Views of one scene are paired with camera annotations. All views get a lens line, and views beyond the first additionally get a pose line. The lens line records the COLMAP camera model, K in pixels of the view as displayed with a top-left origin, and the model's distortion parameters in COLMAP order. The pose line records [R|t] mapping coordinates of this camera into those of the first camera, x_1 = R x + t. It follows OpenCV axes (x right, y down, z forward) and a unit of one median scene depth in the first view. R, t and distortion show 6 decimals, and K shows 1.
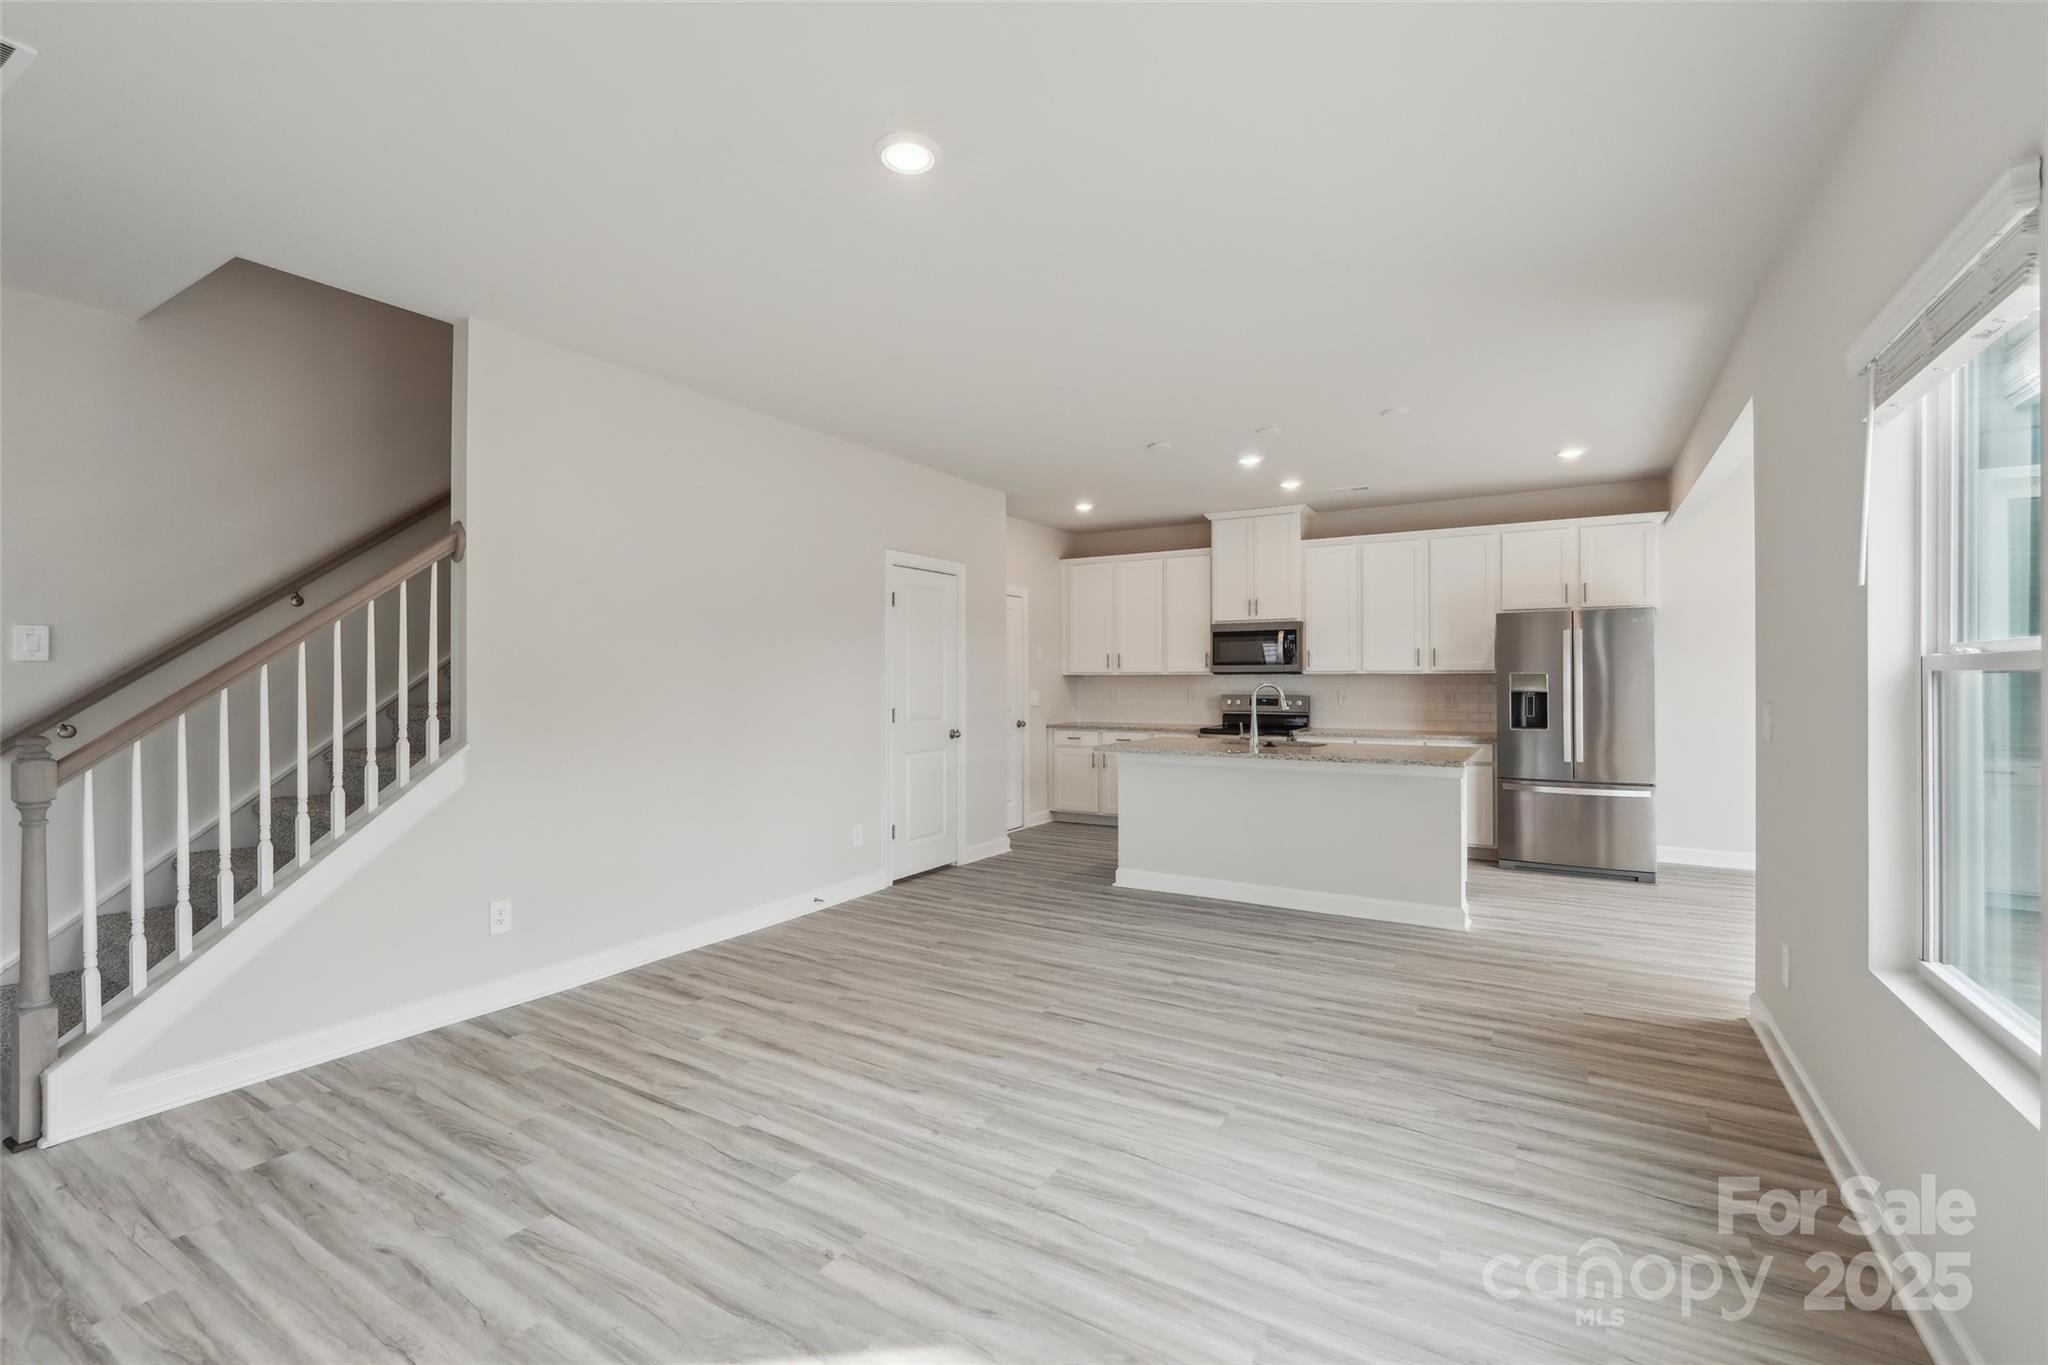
lens RADIAL K [[885.5, 0, 1023.6], [0, 885.5, 681.1], [0, 0, 1]] dist [0.000600, 0.000298]
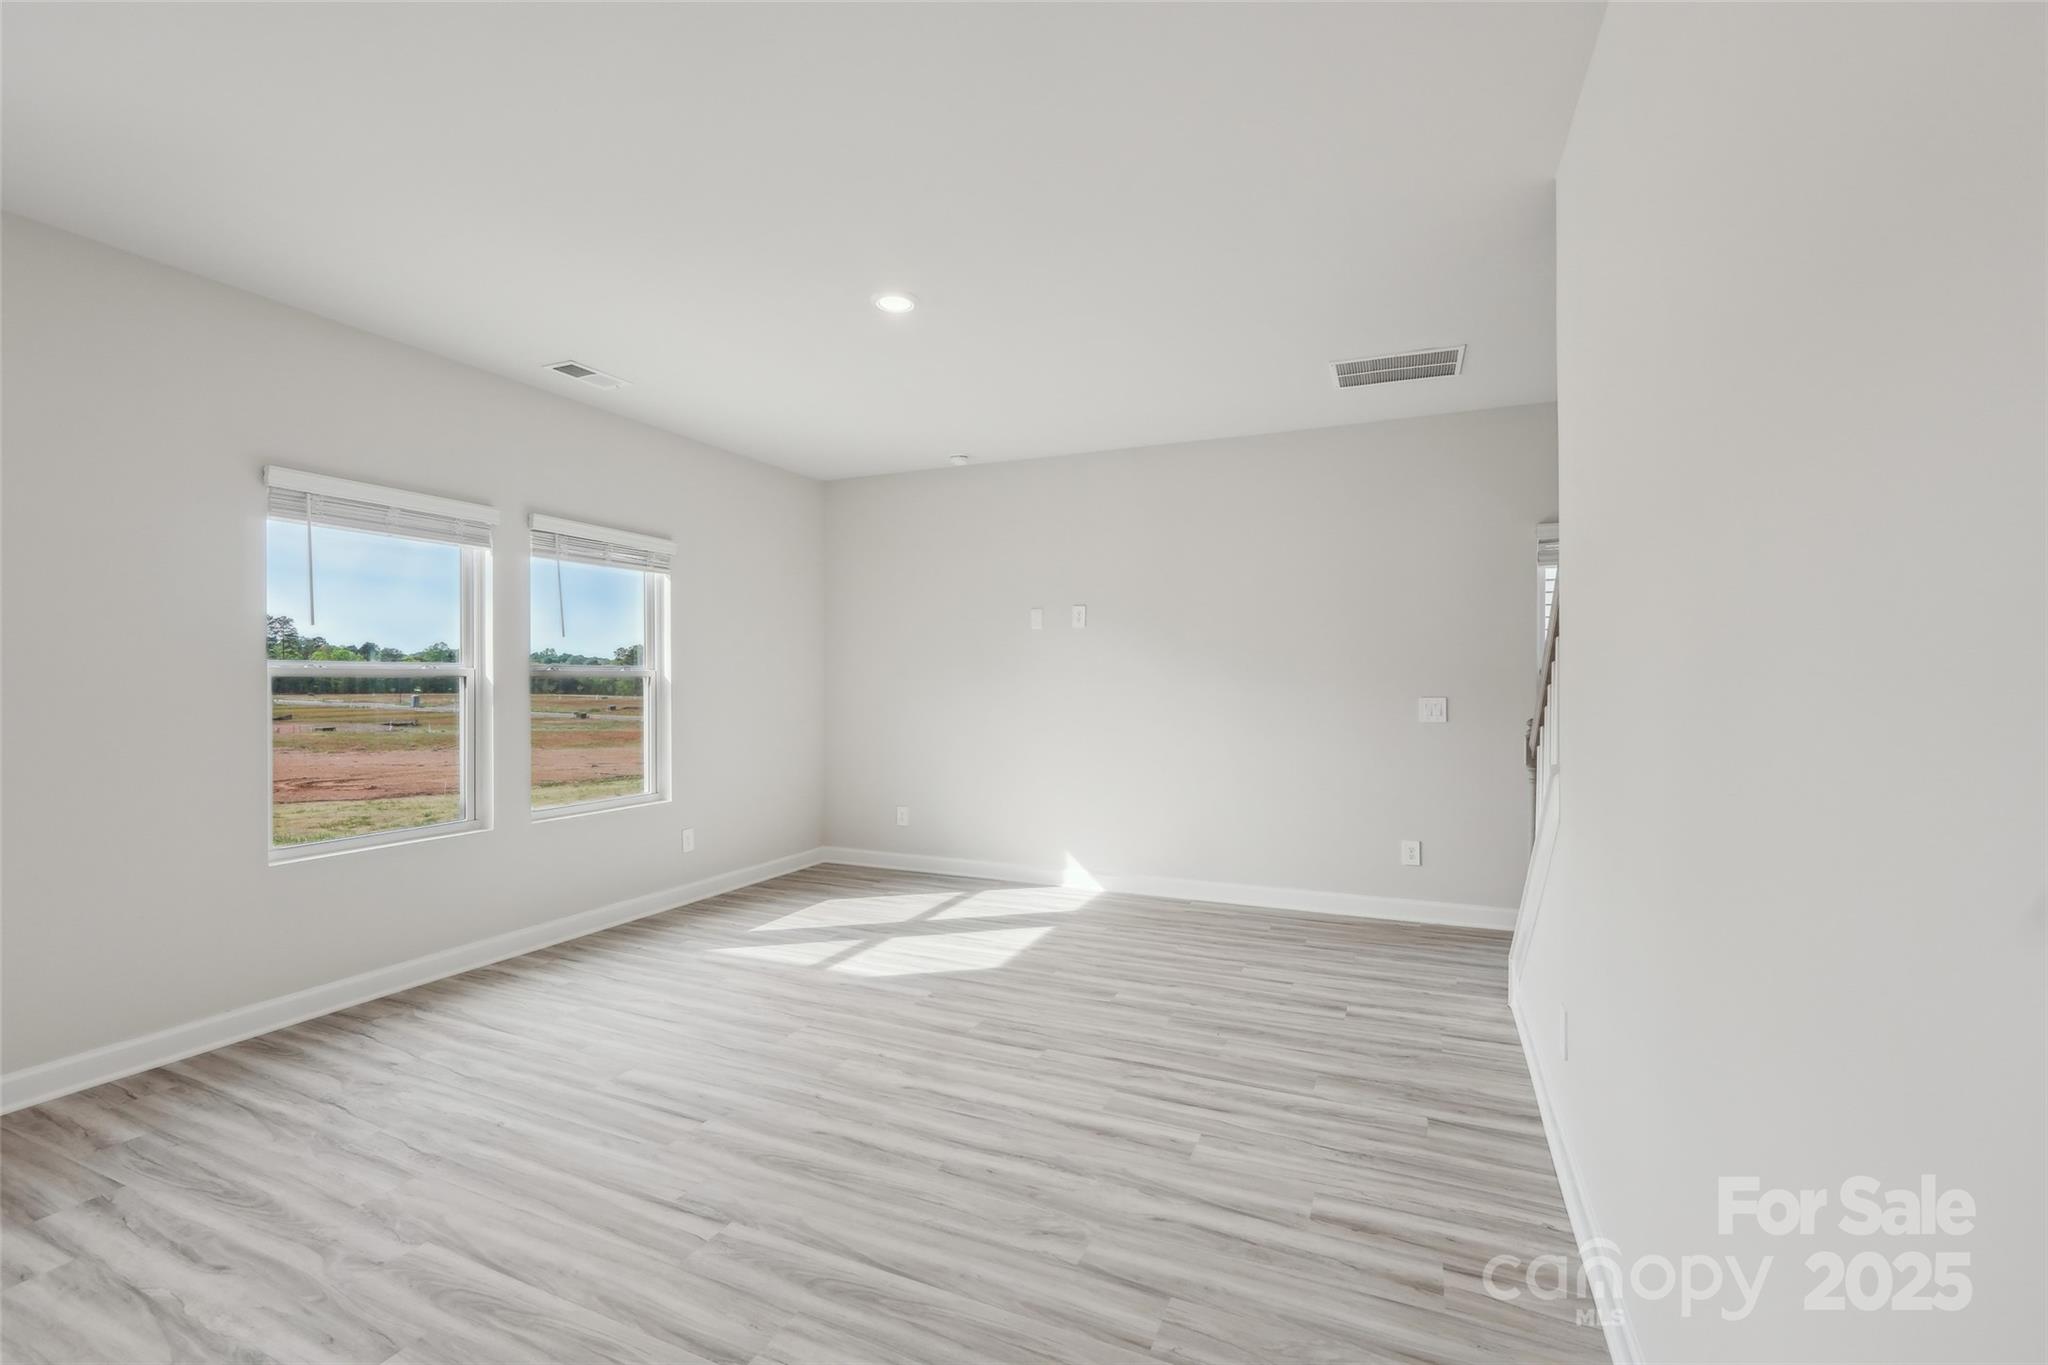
lens RADIAL K [[885.5, 0, 1021.9], [0, 885.5, 680.7], [0, 0, 1]] dist [0.000600, 0.000298]
pose [[-0.991803, 0.004702, -0.127694, -0.124887], [0.004473, 0.999988, 0.002075, -0.002160], [0.127702, 0.001487, -0.991811, 2.005435]]
